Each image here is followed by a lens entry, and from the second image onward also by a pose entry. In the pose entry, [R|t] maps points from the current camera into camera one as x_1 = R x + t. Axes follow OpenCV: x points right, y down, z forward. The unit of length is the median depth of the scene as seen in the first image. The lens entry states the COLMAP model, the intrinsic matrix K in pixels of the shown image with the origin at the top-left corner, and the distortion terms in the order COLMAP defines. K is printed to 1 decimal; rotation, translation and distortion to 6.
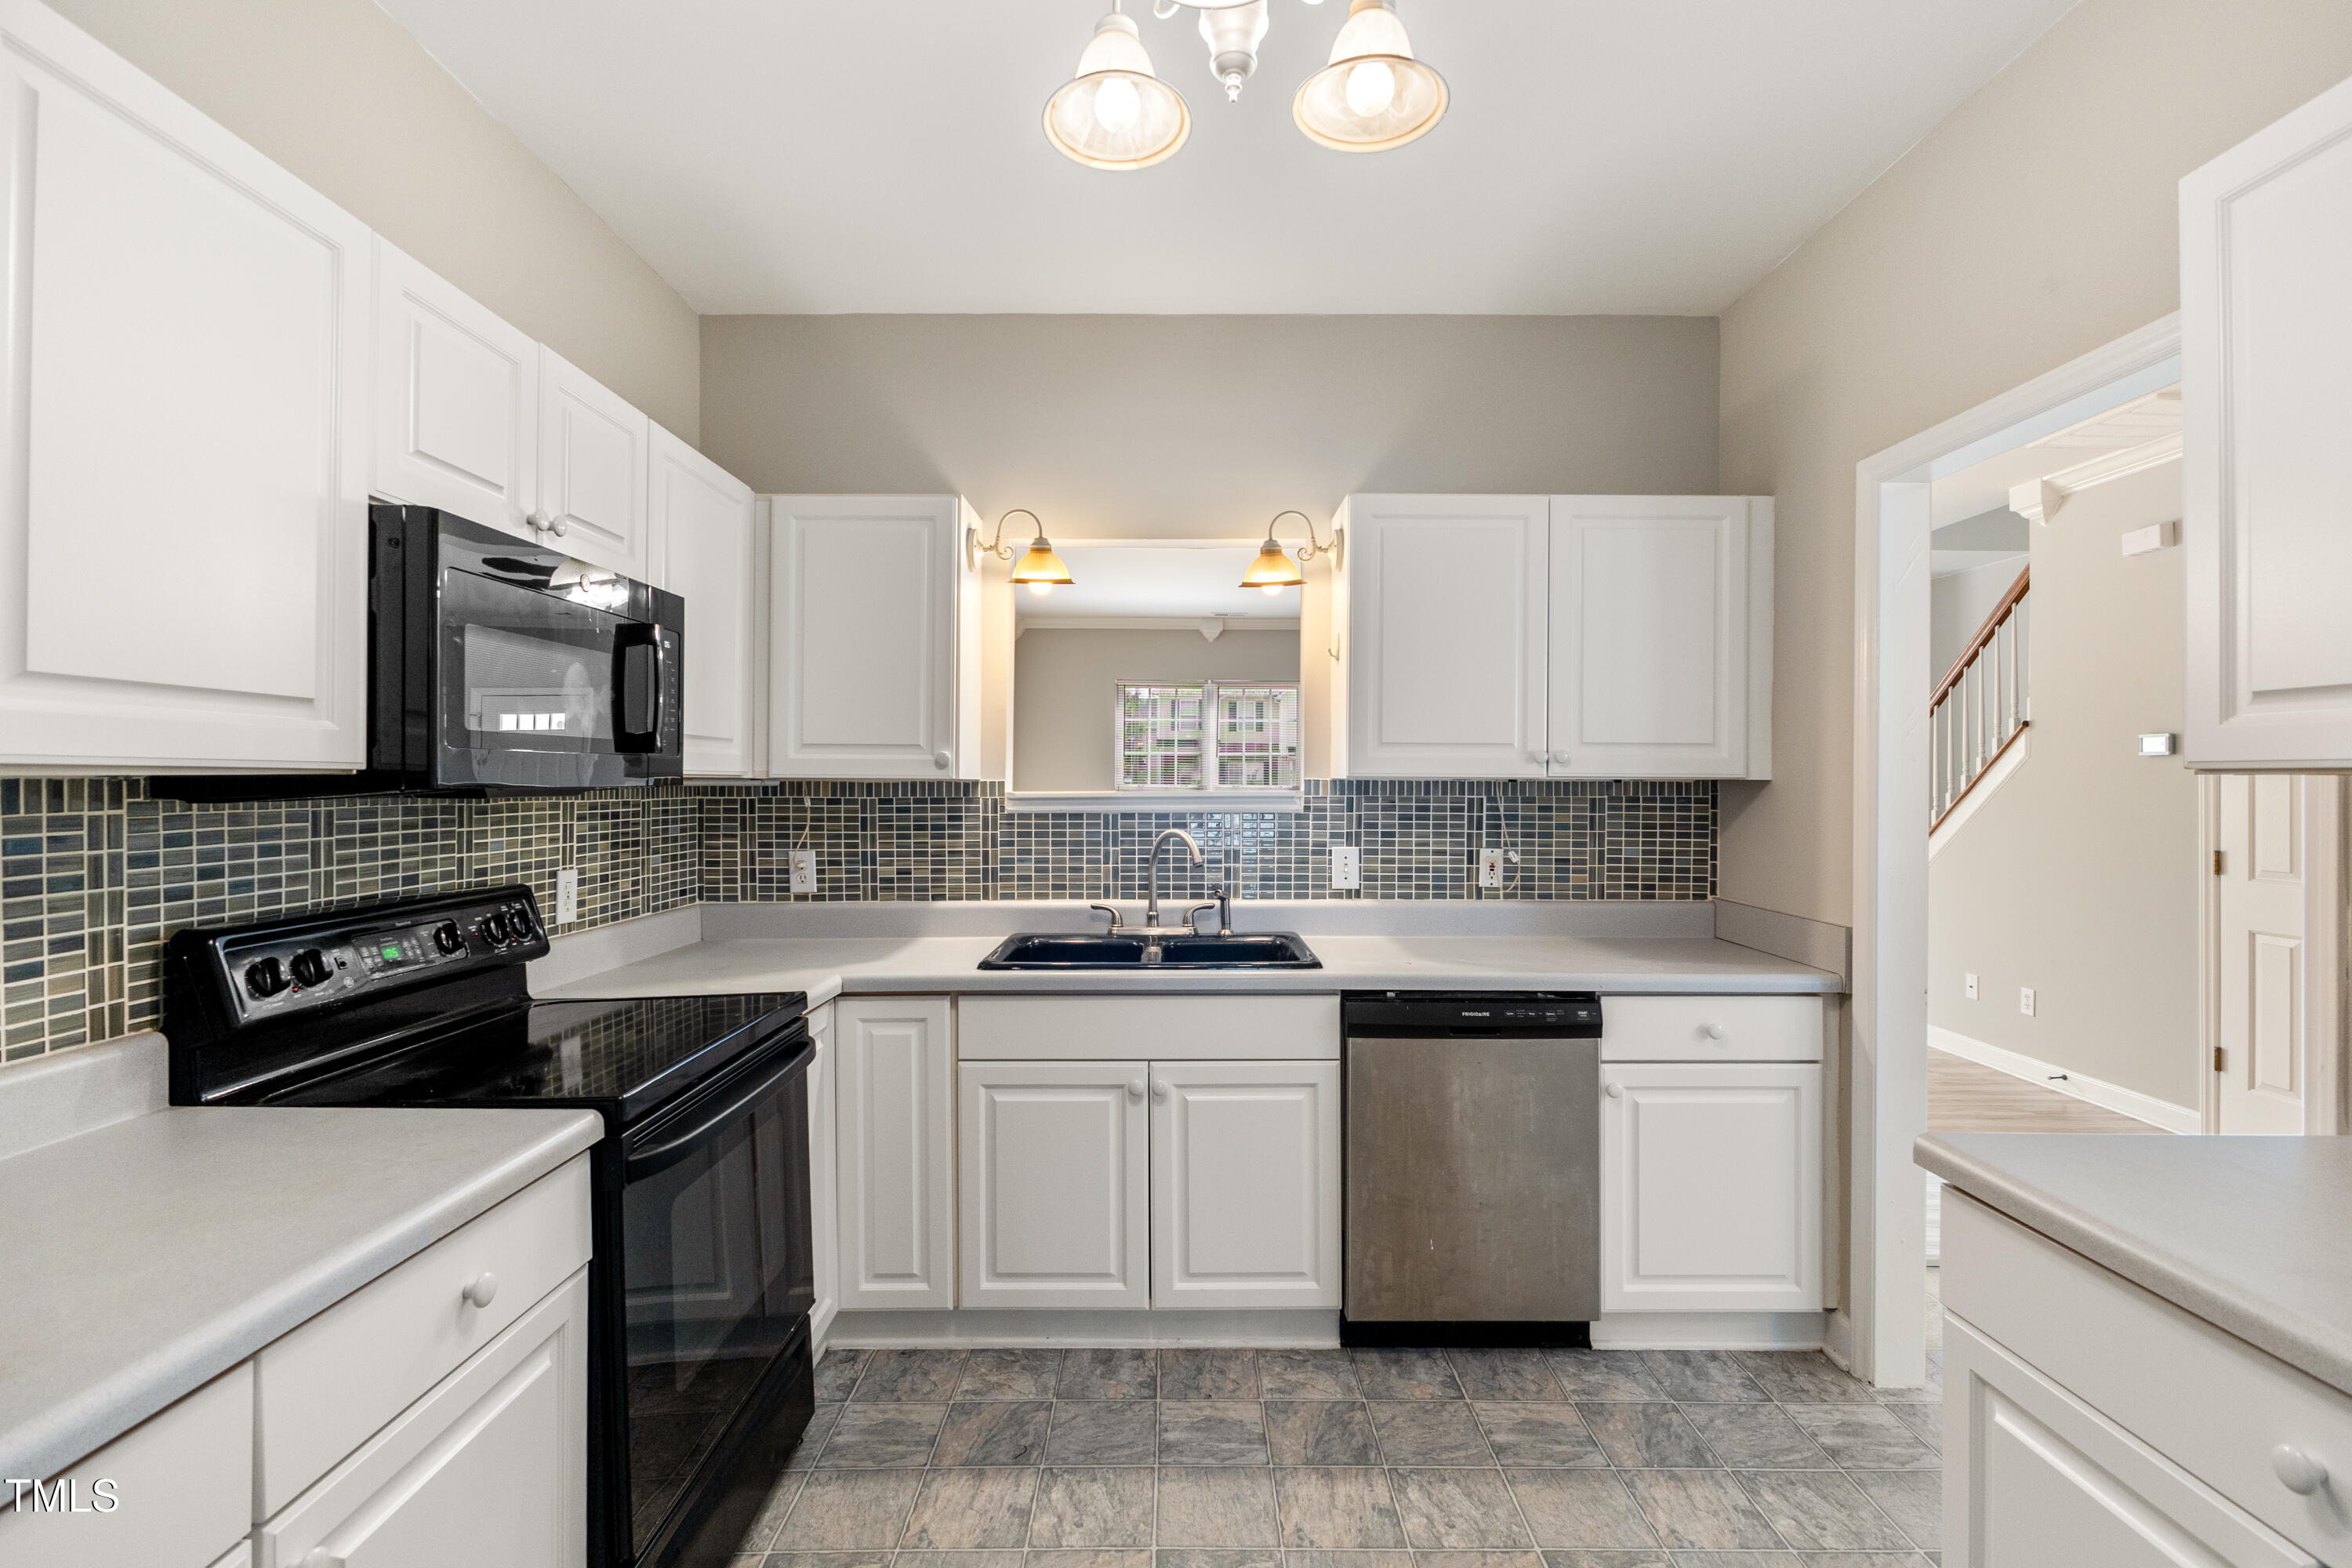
lens RADIAL K [[1067.0, 0, 1177.9], [0, 1067.0, 784.1], [0, 0, 1]] dist [-0.001454, -0.004287]
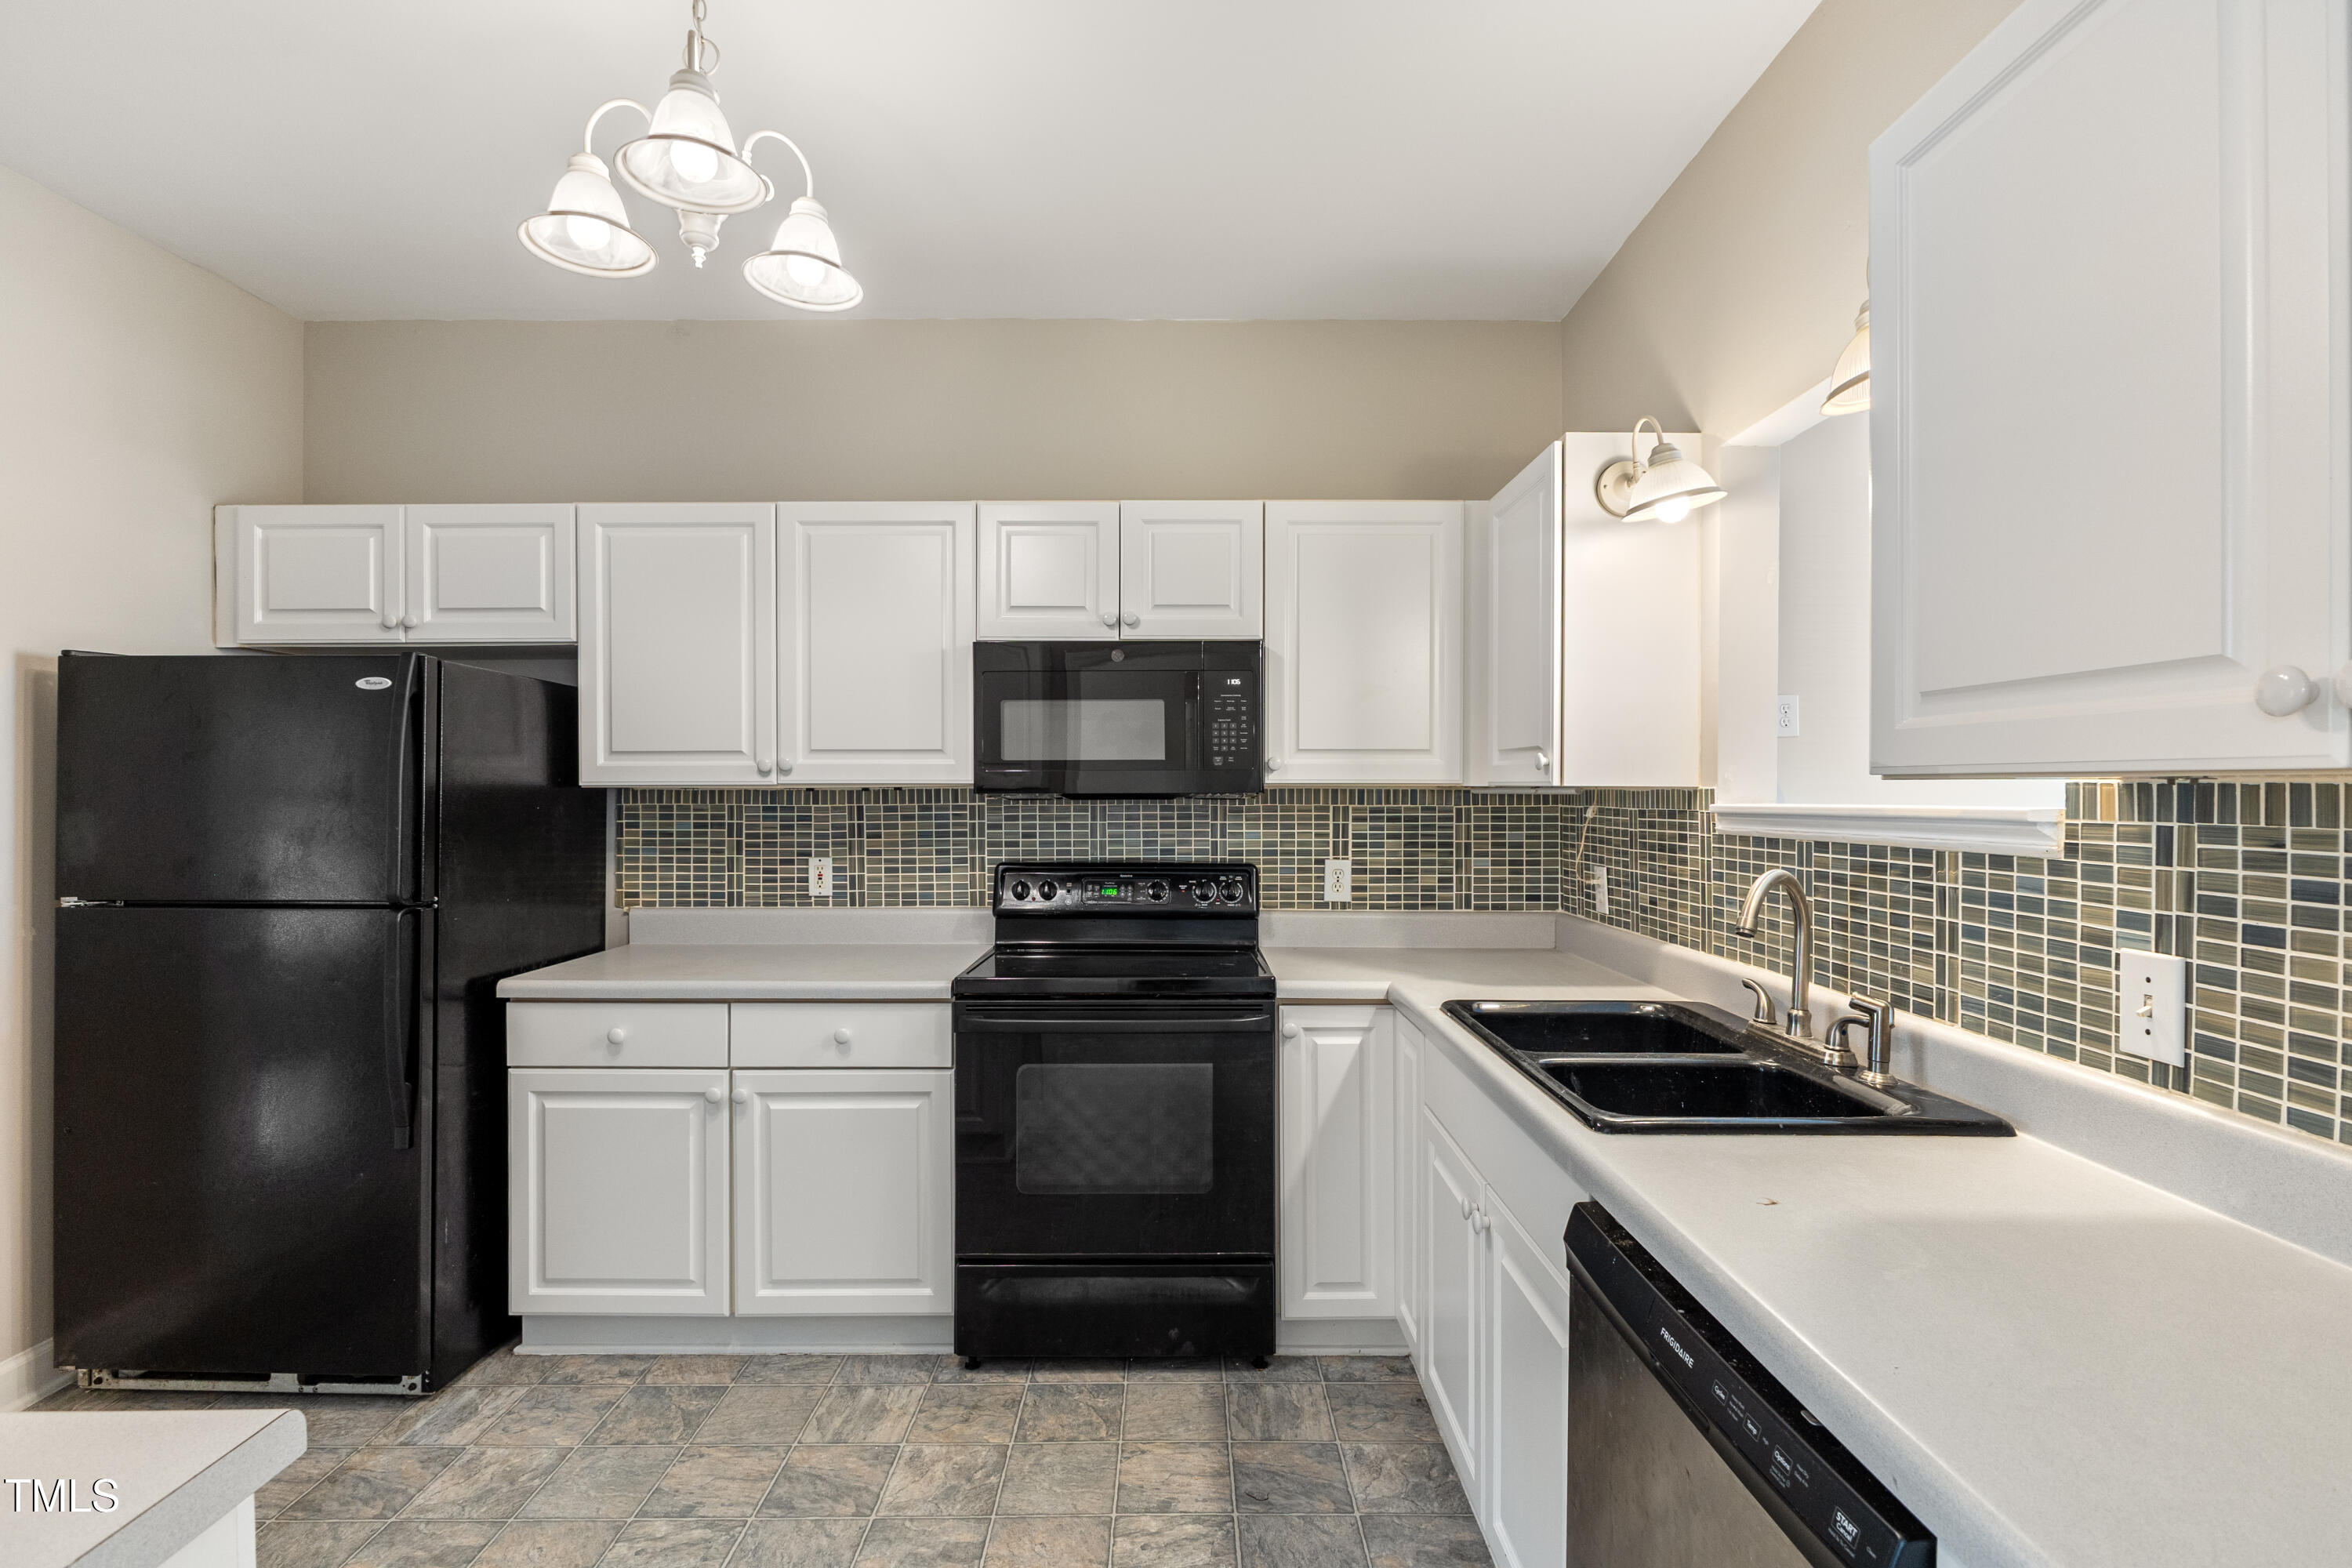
lens RADIAL K [[1024.9, 0, 1106.5], [0, 1024.9, 804.4], [0, 0, 1]] dist [0.035722, -0.000373]
pose [[0.001776, 0.012564, -0.999919, 0.639526], [-0.002929, 0.999917, 0.012559, 0.000395], [0.999994, 0.002907, 0.001813, 0.716137]]
